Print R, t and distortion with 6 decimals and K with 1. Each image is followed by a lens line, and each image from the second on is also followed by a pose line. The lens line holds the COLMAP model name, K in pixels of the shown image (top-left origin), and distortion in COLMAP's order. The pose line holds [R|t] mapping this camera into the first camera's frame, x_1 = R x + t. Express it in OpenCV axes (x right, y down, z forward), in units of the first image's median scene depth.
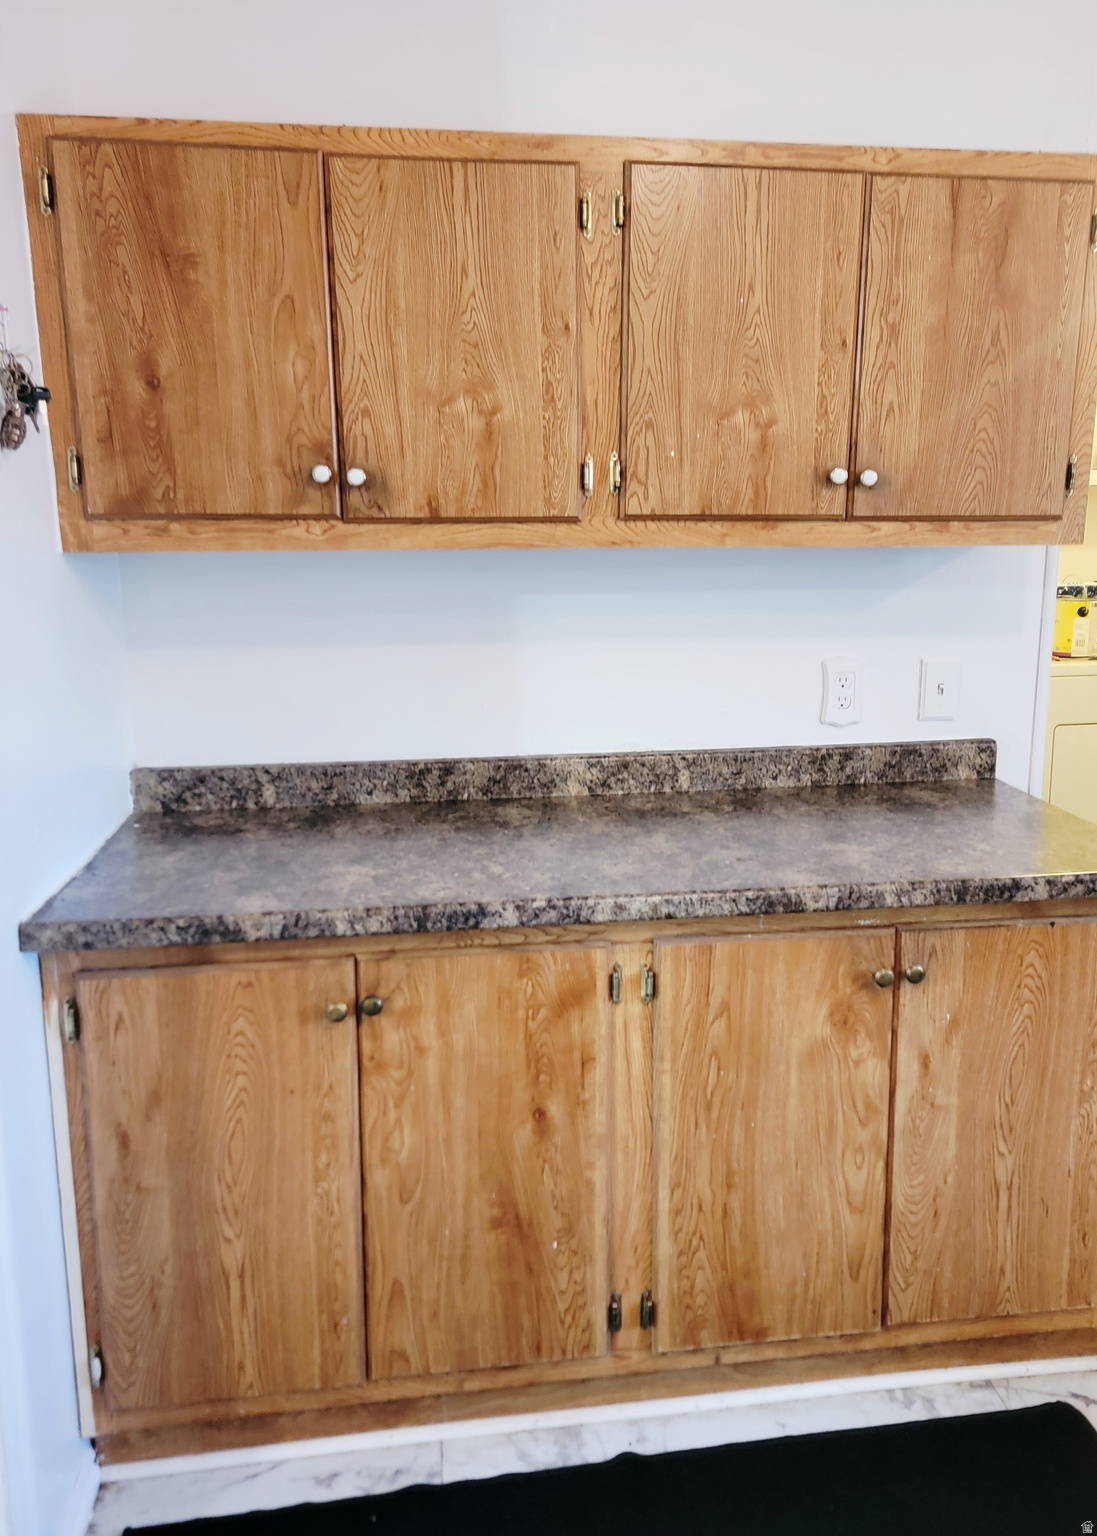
lens RADIAL K [[1165.6, 0, 576.0], [0, 1165.6, 727.7], [0, 0, 1]] dist [0.069746, -0.029429]
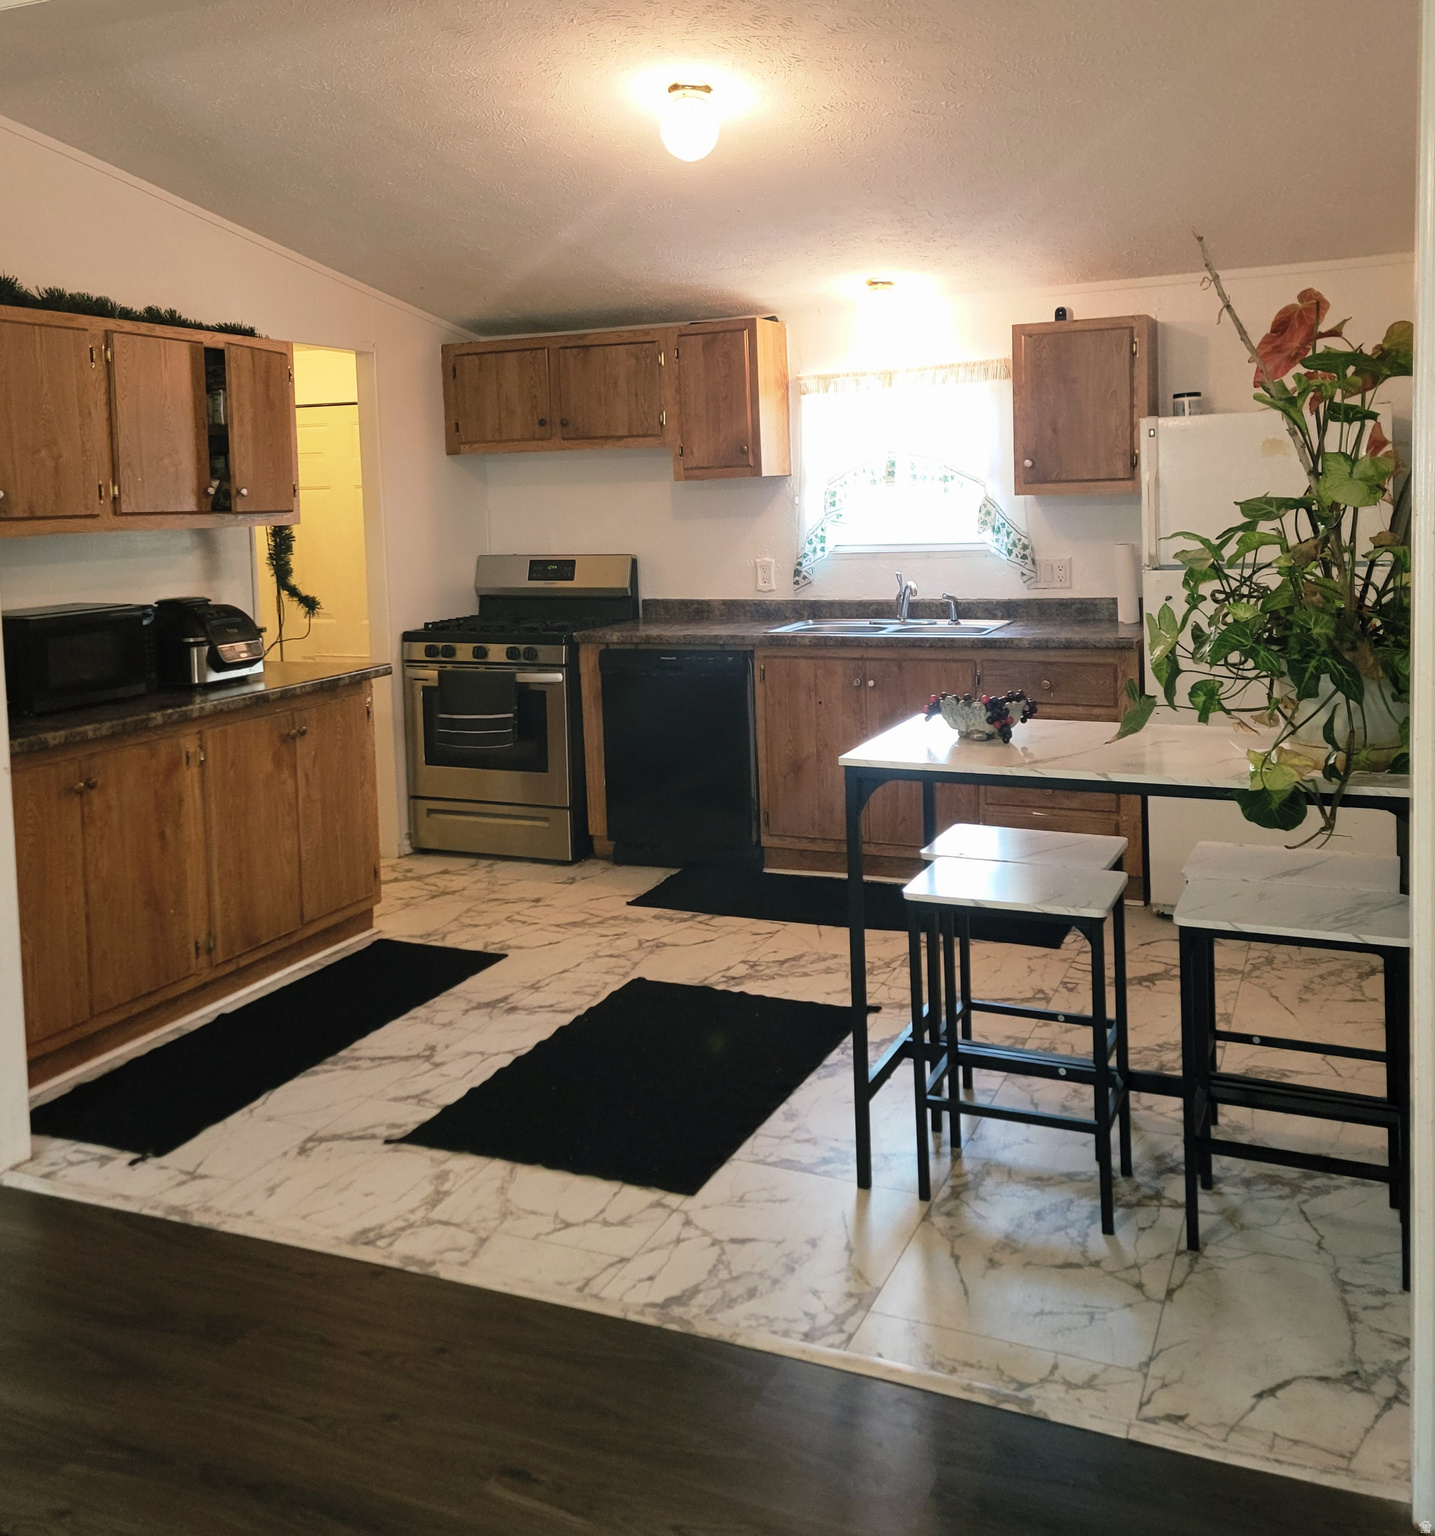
lens RADIAL K [[1458.1, 0, 694.0], [0, 1458.1, 594.7], [0, 0, 1]] dist [0.071108, 0.000000]
pose [[0.534730, -0.073089, 0.841856, -1.455095], [0.186908, 0.981807, -0.033481, 0.188244], [-0.824093, 0.175253, 0.538662, -0.956894]]
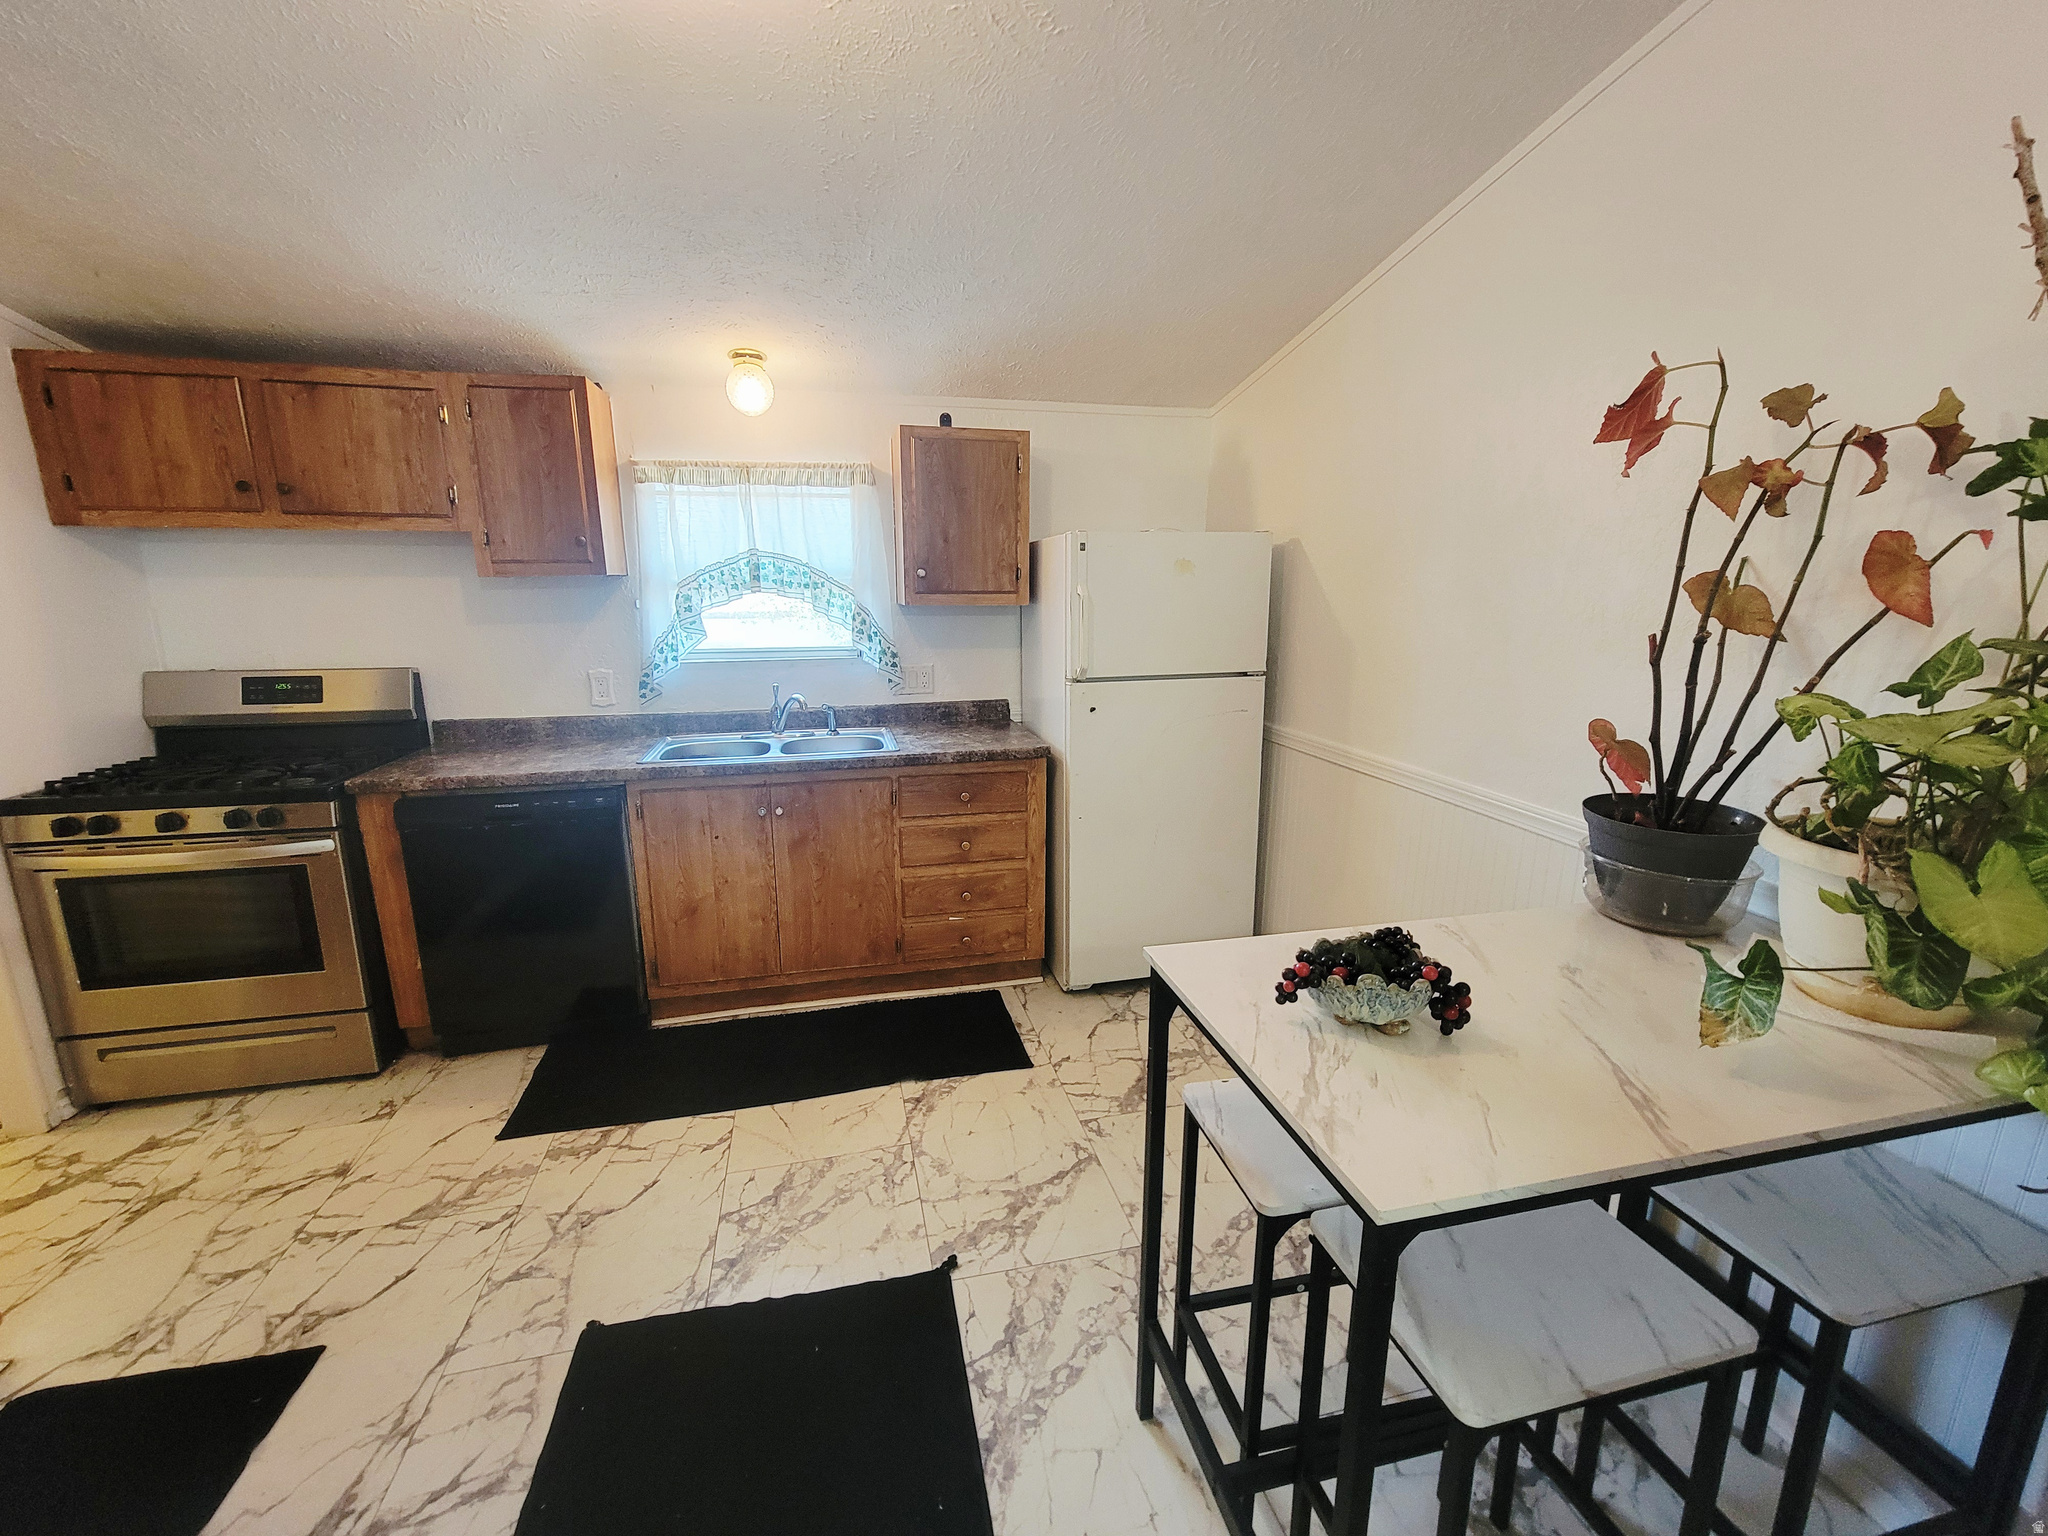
lens RADIAL K [[838.4, 0, 1018.9], [0, 838.4, 764.4], [0, 0, 1]] dist [-0.005244, 0.002239]
pose [[-0.096355, -0.203495, 0.974323, -0.339048], [0.186795, 0.957789, 0.218515, -0.003026], [-0.977662, 0.203054, -0.054276, -0.010064]]
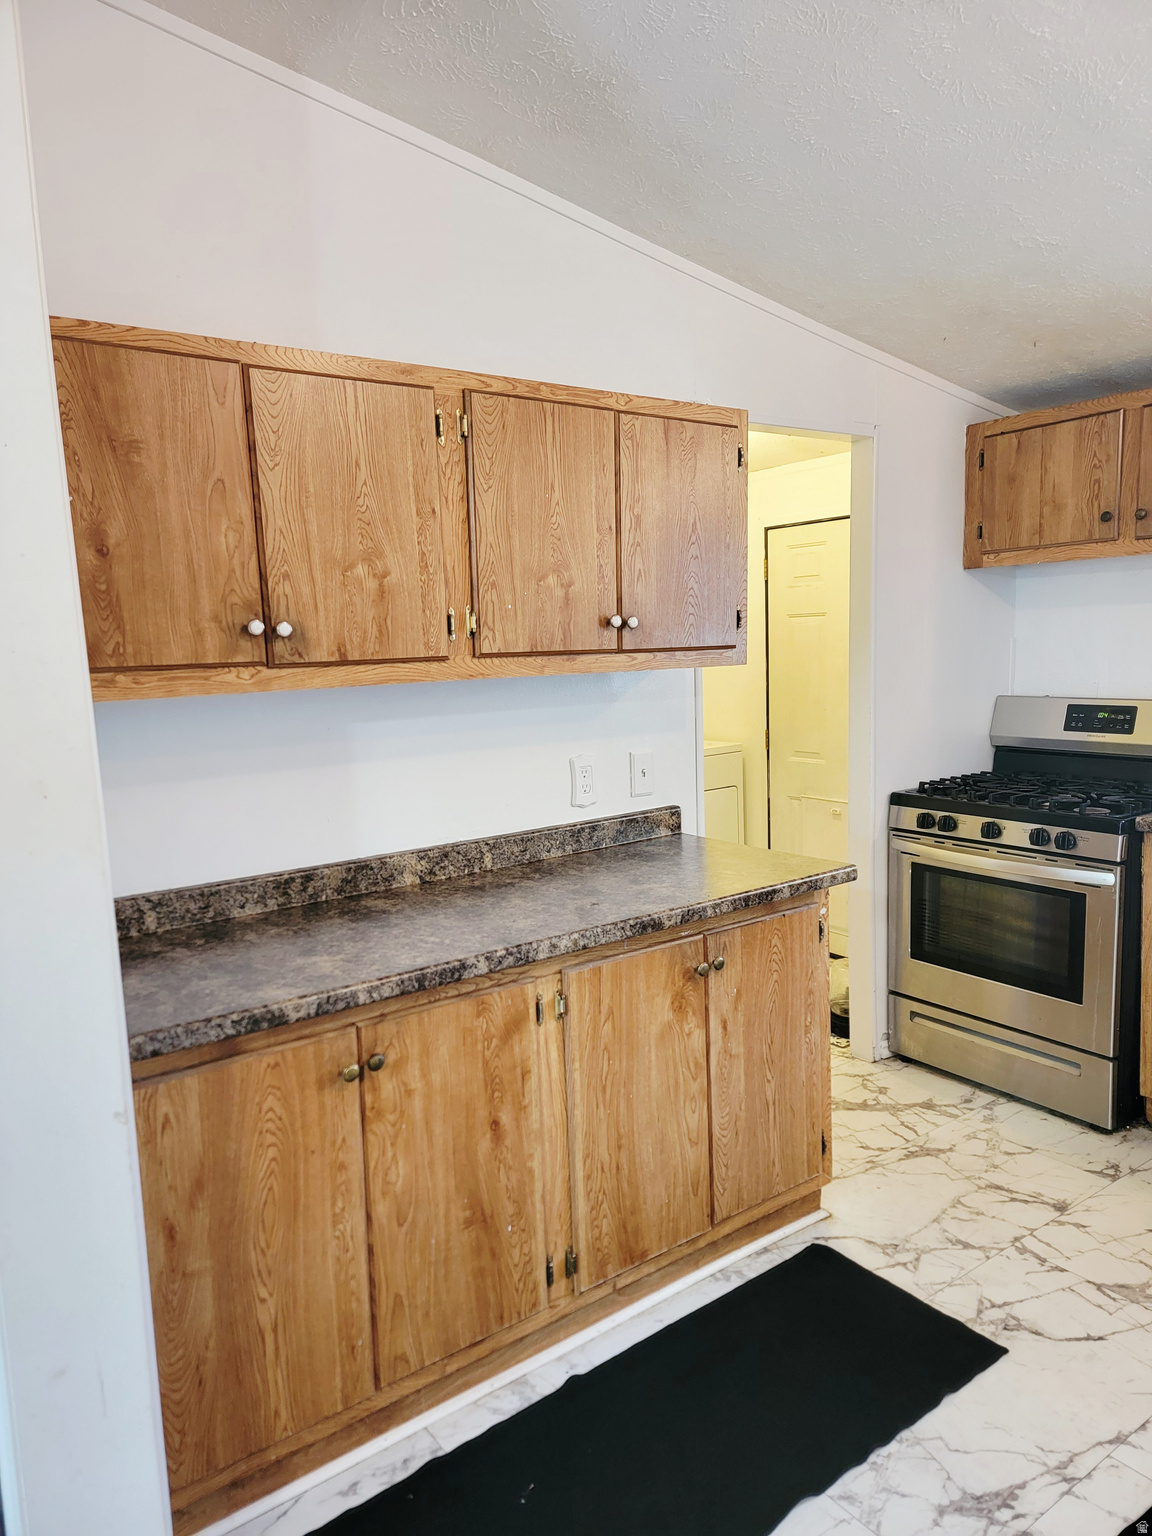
lens RADIAL K [[1069.7, 0, 584.5], [0, 1069.7, 791.1], [0, 0, 1]] dist [0.078235, -0.045873]
pose [[0.876863, -0.096320, 0.470993, -0.447675], [0.121354, 0.992343, -0.022990, 0.011083], [-0.465172, 0.077316, 0.881838, -0.093418]]
